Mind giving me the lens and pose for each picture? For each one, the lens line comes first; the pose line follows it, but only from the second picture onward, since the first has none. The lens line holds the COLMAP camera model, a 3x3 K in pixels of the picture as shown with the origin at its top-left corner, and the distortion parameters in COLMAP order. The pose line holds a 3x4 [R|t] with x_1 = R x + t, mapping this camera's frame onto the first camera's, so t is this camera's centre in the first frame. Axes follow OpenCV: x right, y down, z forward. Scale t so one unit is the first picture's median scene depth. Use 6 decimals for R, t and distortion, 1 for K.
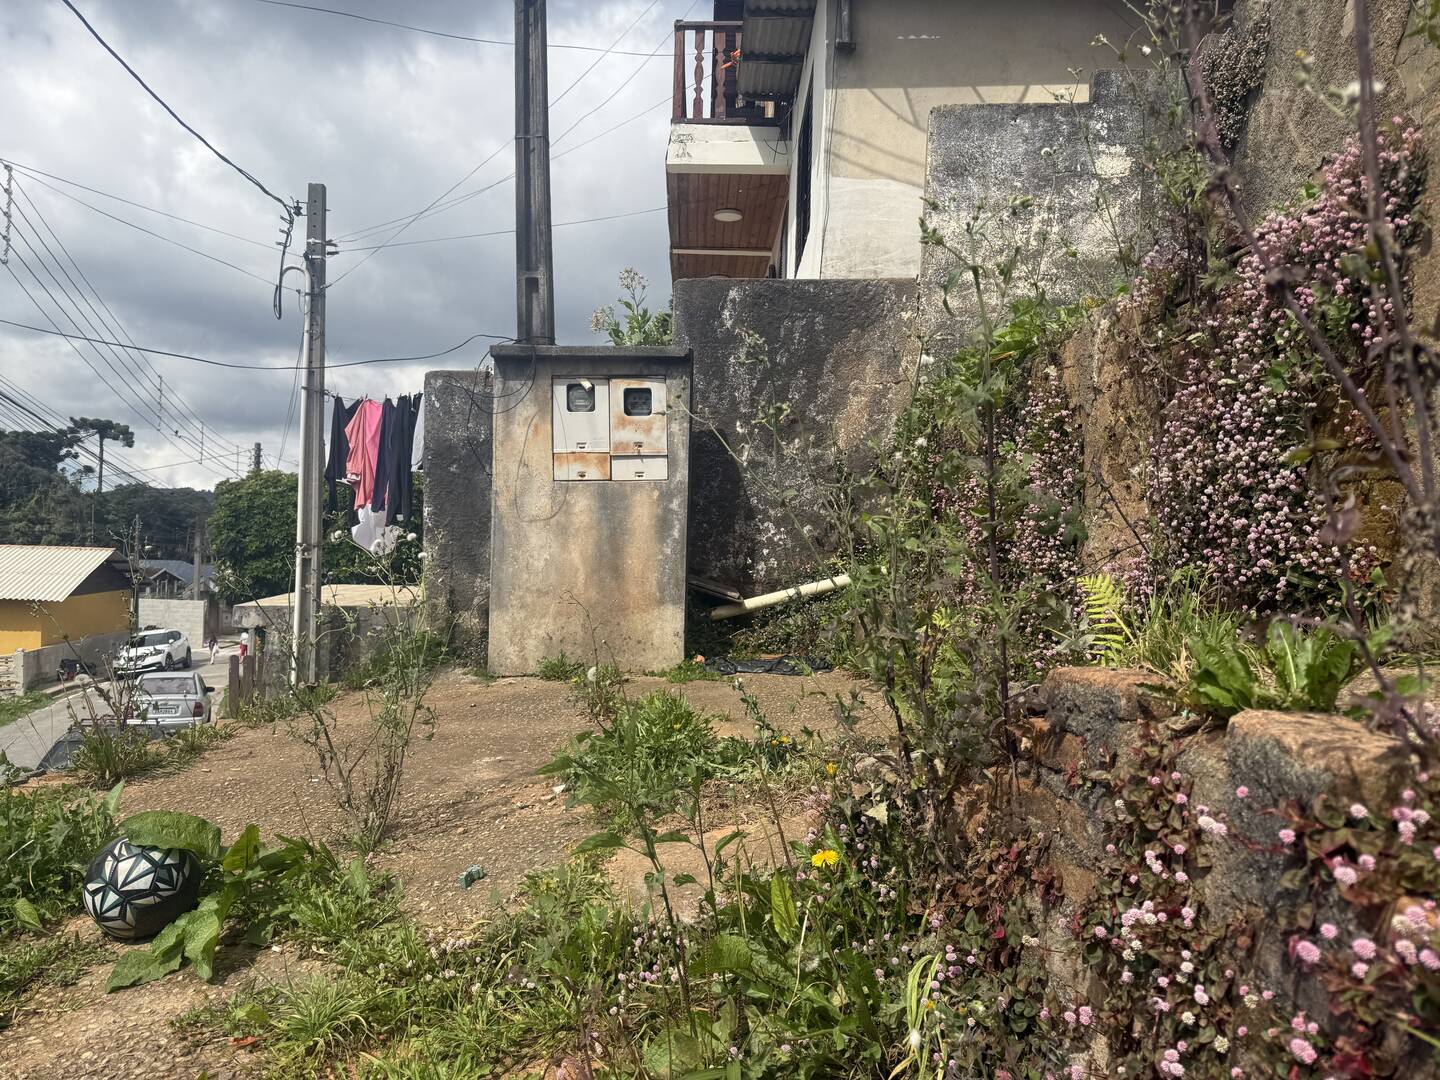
lens RADIAL K [[1007.0, 0, 728.9], [0, 1007.0, 535.7], [0, 0, 1]] dist [0.085842, -0.107798]
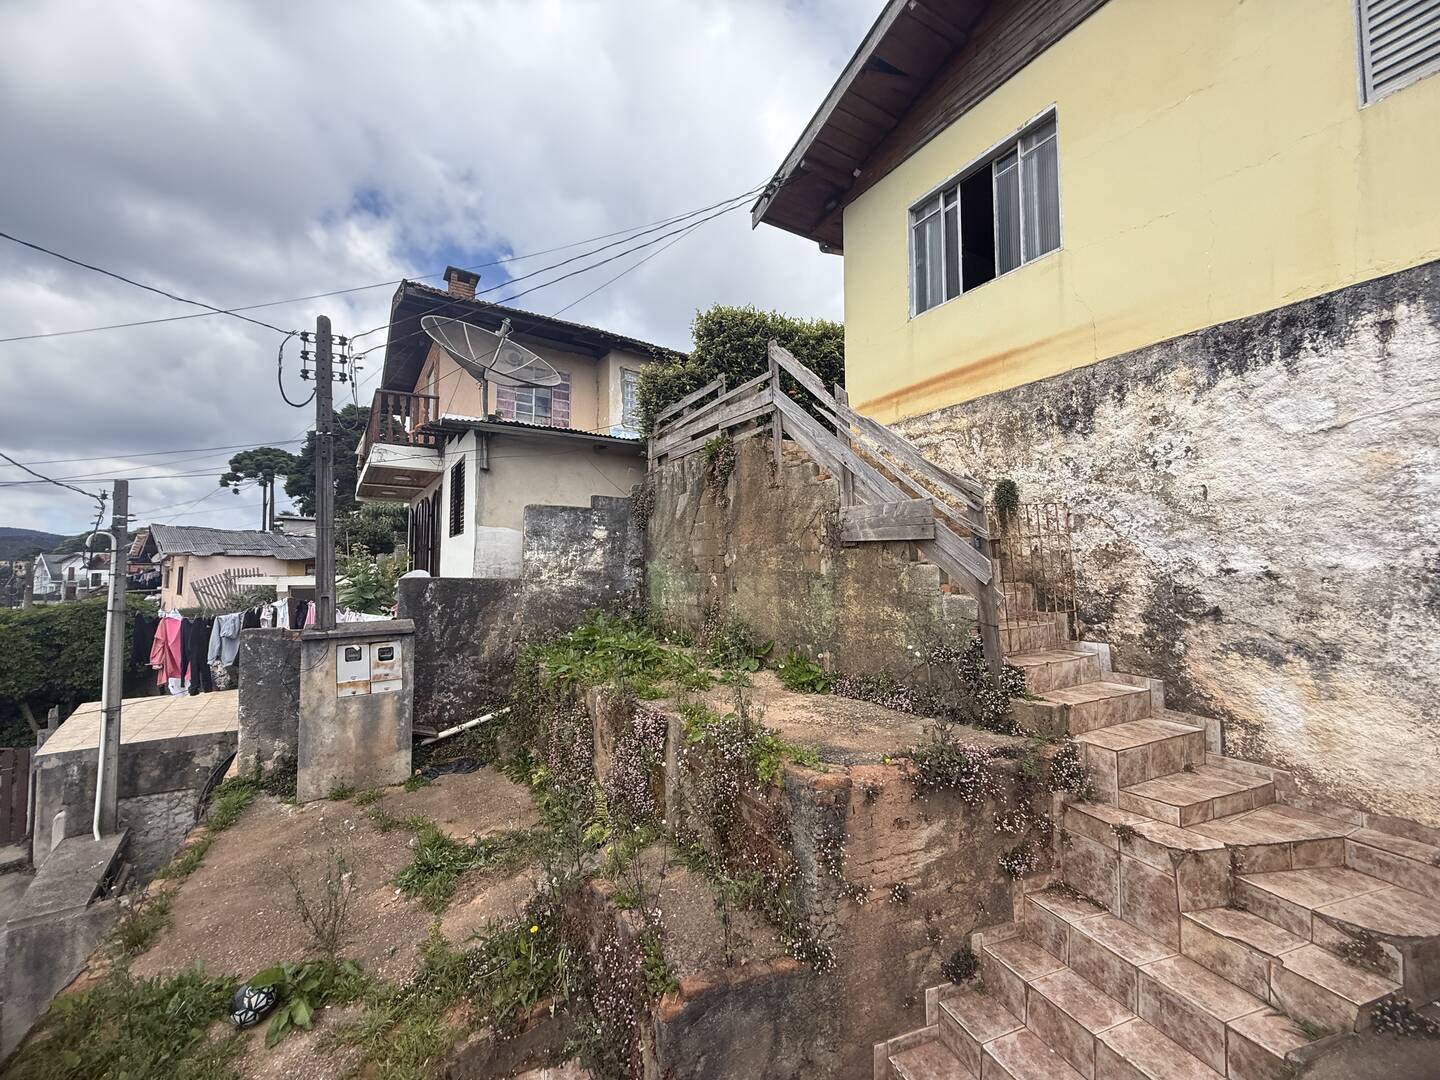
lens RADIAL K [[573.1, 0, 715.9], [0, 573.1, 545.0], [0, 0, 1]] dist [-0.001913, 0.000207]
pose [[0.849299, 0.000504, 0.527913, -0.135890], [0.018018, 0.999389, -0.029942, -0.309910], [-0.527605, 0.034942, 0.848771, -0.369599]]
